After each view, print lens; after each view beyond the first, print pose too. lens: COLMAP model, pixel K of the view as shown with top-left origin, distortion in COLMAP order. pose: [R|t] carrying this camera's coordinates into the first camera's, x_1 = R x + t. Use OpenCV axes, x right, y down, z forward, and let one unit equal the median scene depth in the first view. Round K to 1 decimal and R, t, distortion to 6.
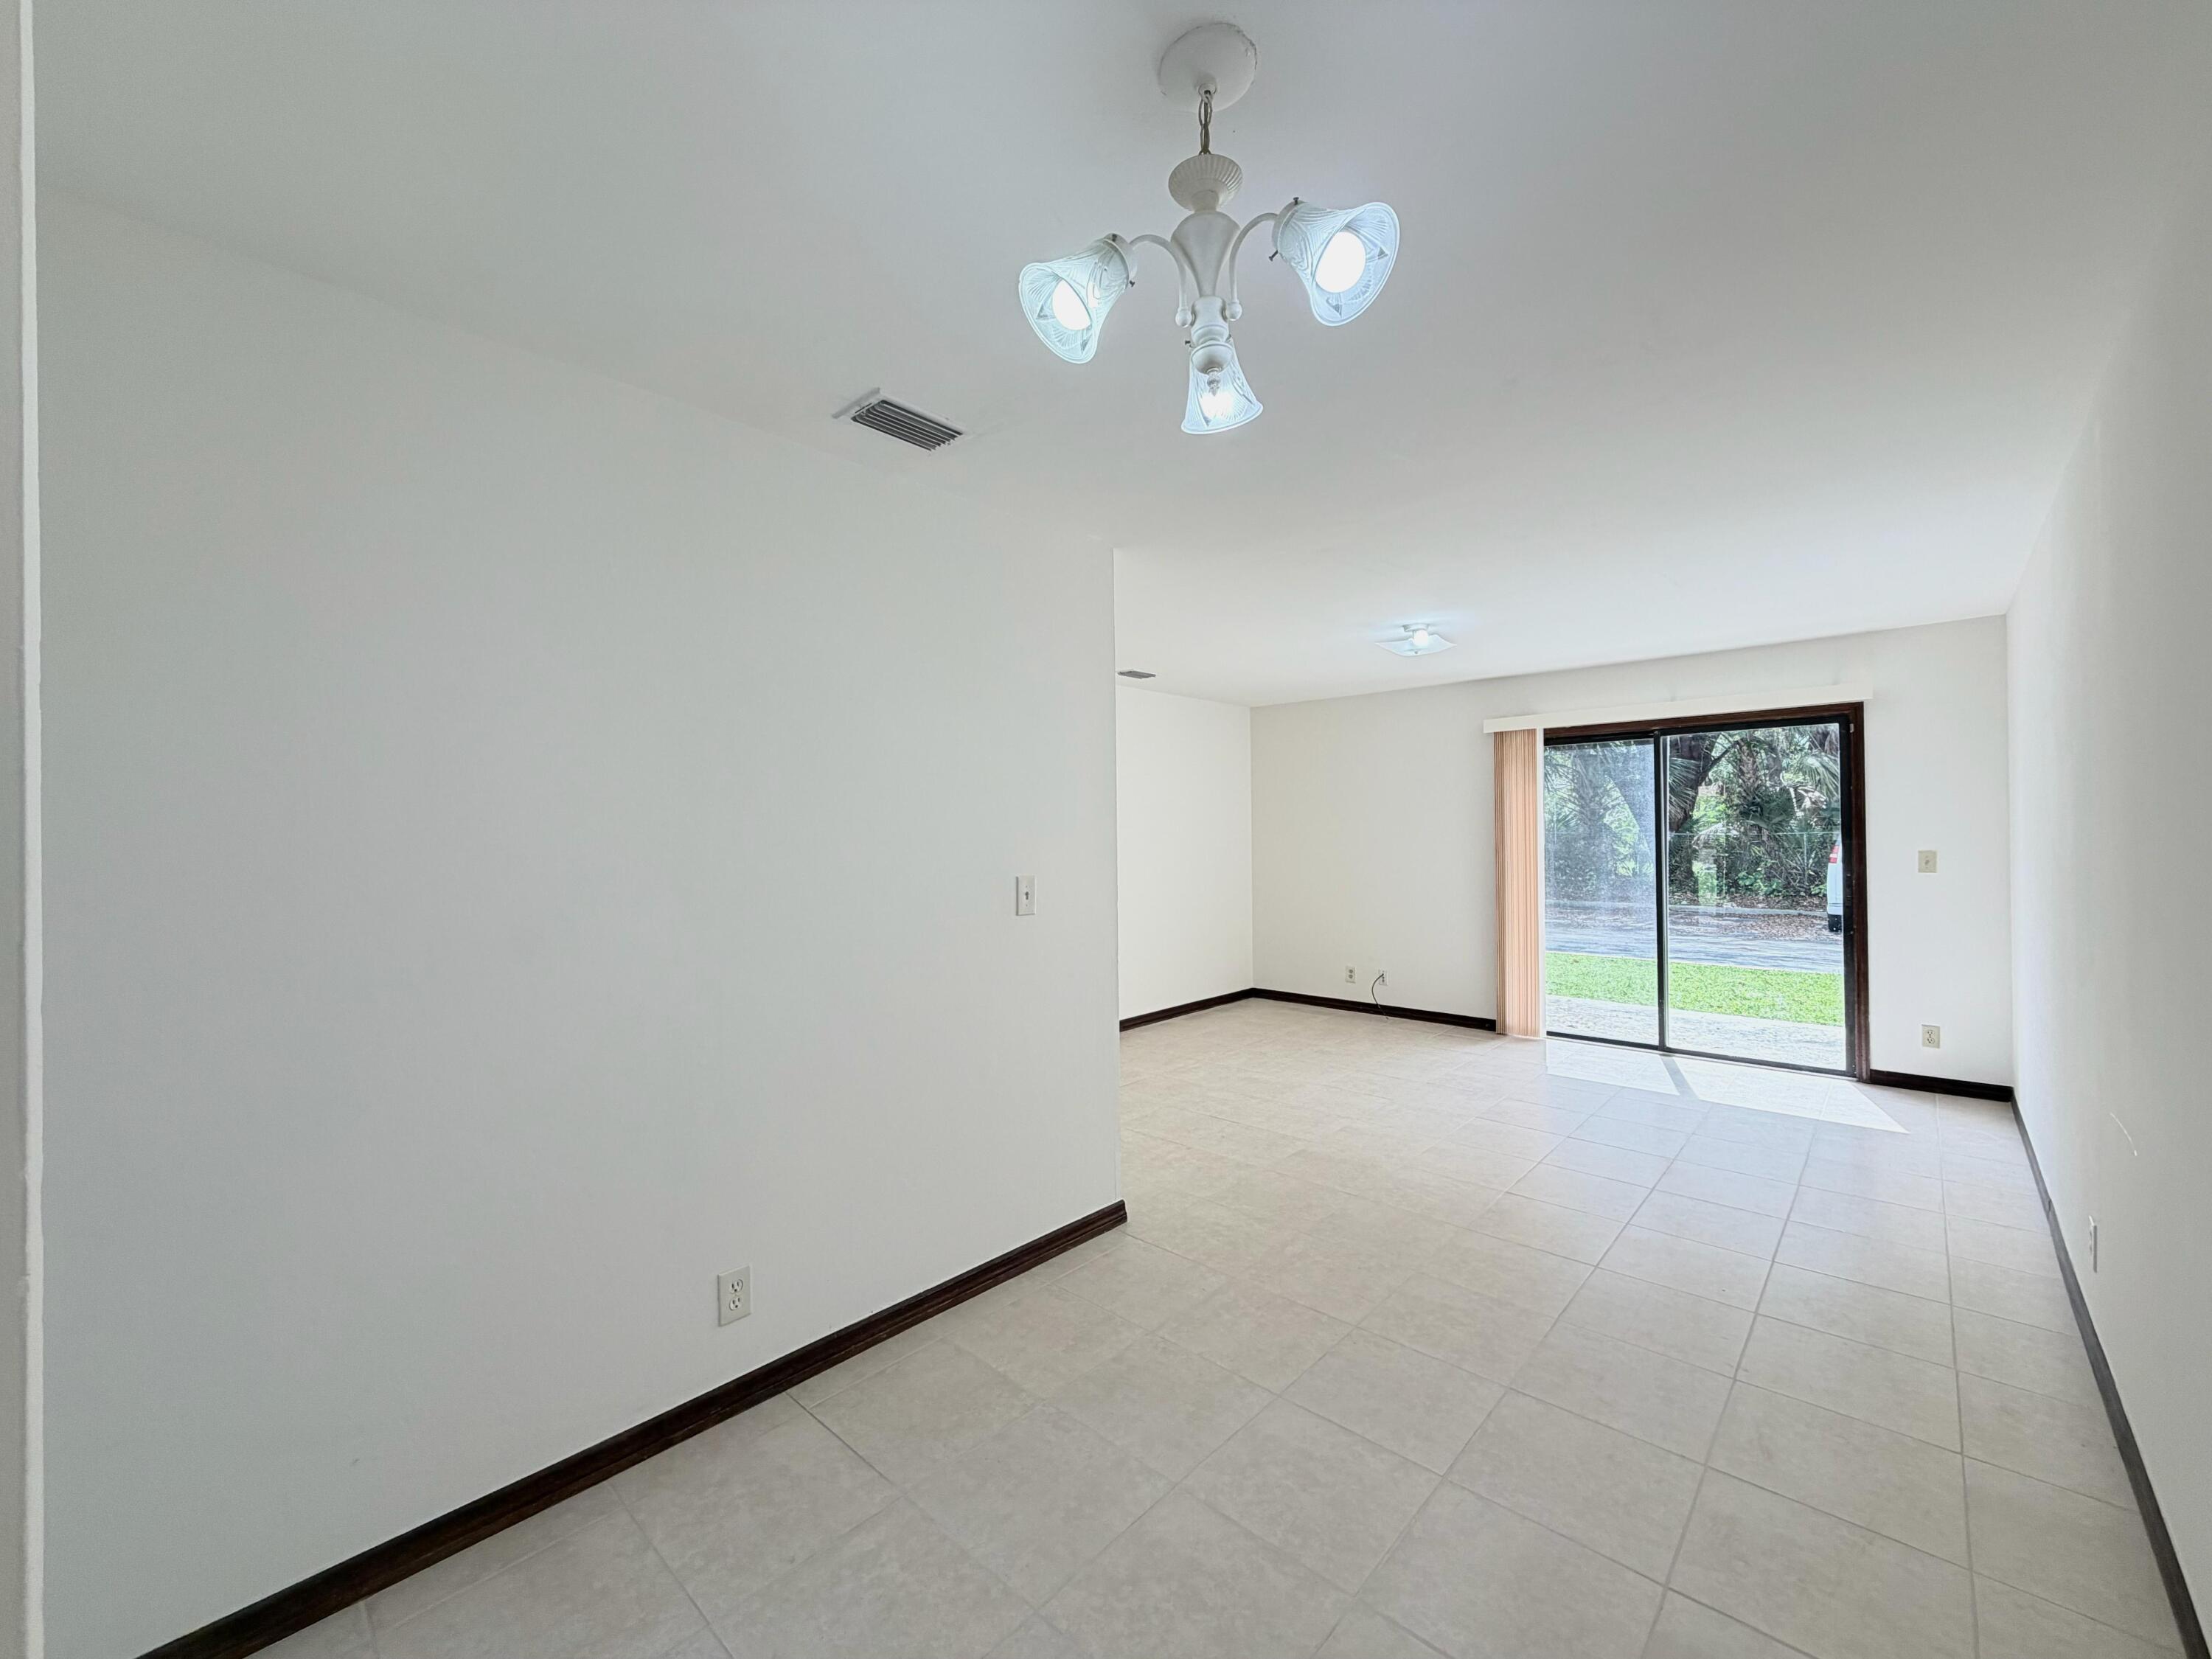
lens RADIAL K [[884.6, 0, 1102.0], [0, 884.6, 830.0], [0, 0, 1]] dist [-0.000093, 0.000522]
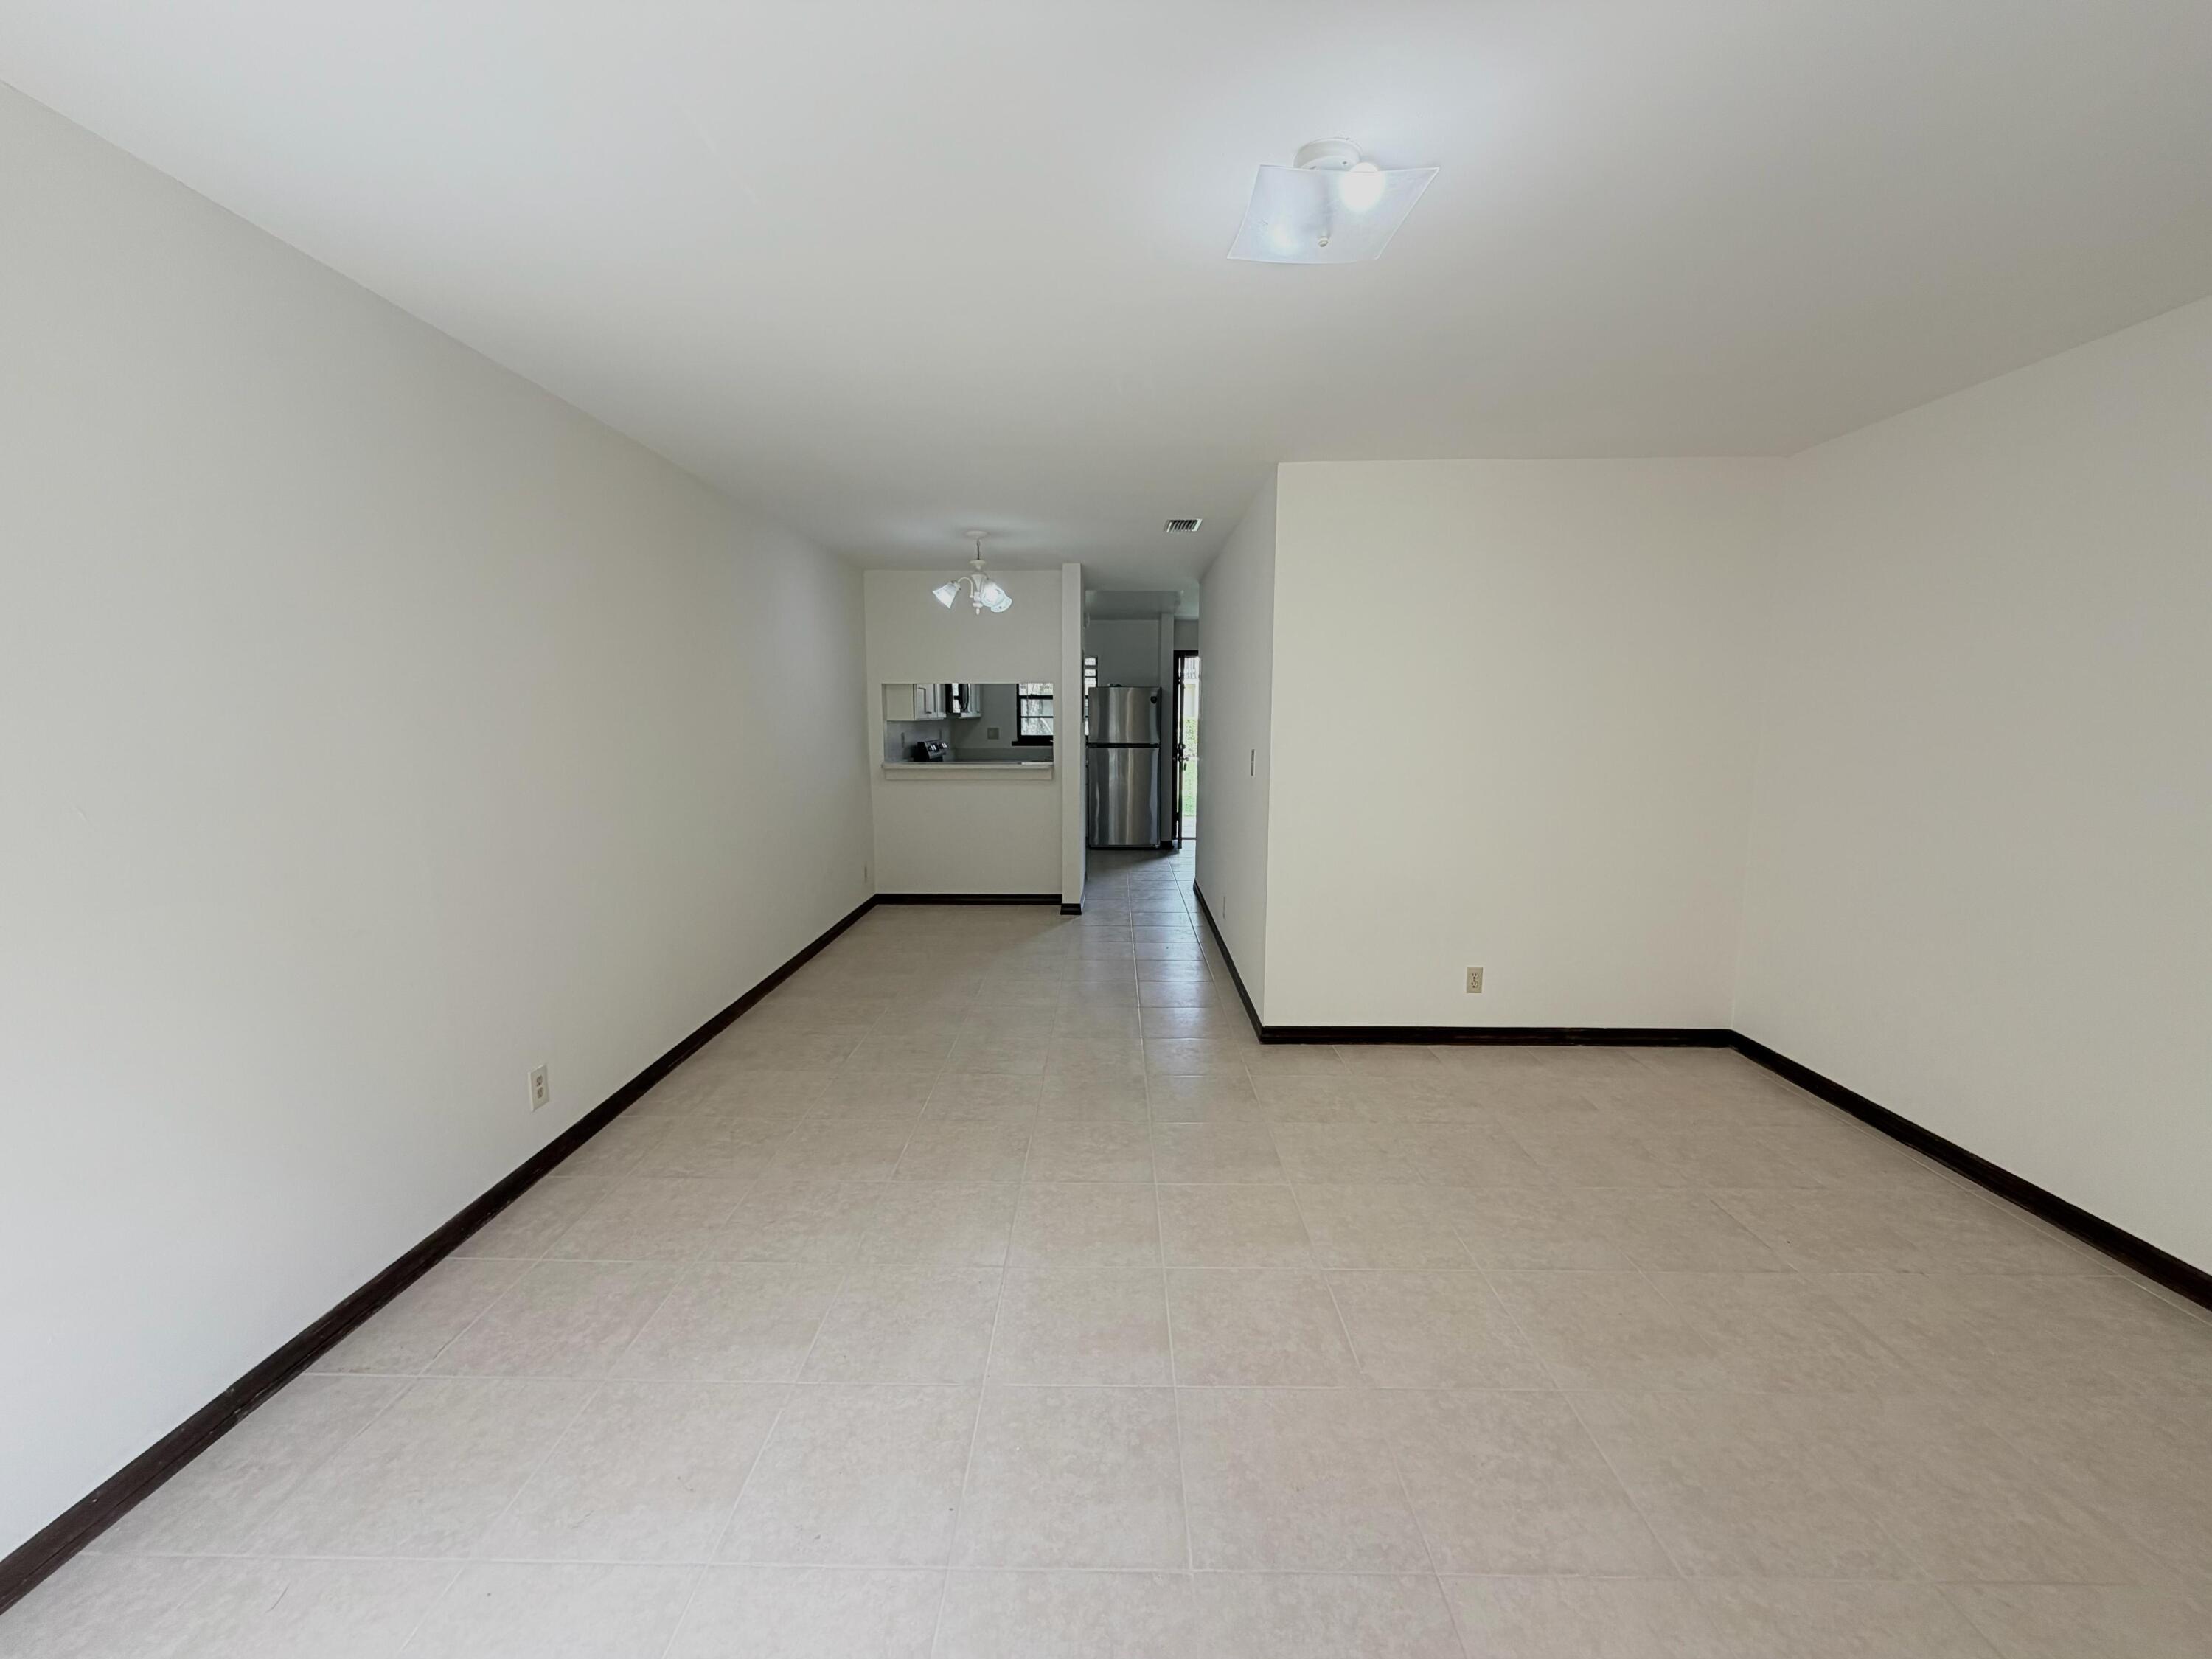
lens RADIAL K [[884.6, 0, 1102.0], [0, 884.6, 830.0], [0, 0, 1]] dist [-0.000093, 0.000522]
pose [[-0.739906, 0.102705, -0.664823, 0.741763], [0.005480, 0.989164, 0.146712, -0.017692], [0.672687, 0.104910, -0.732452, 1.318029]]
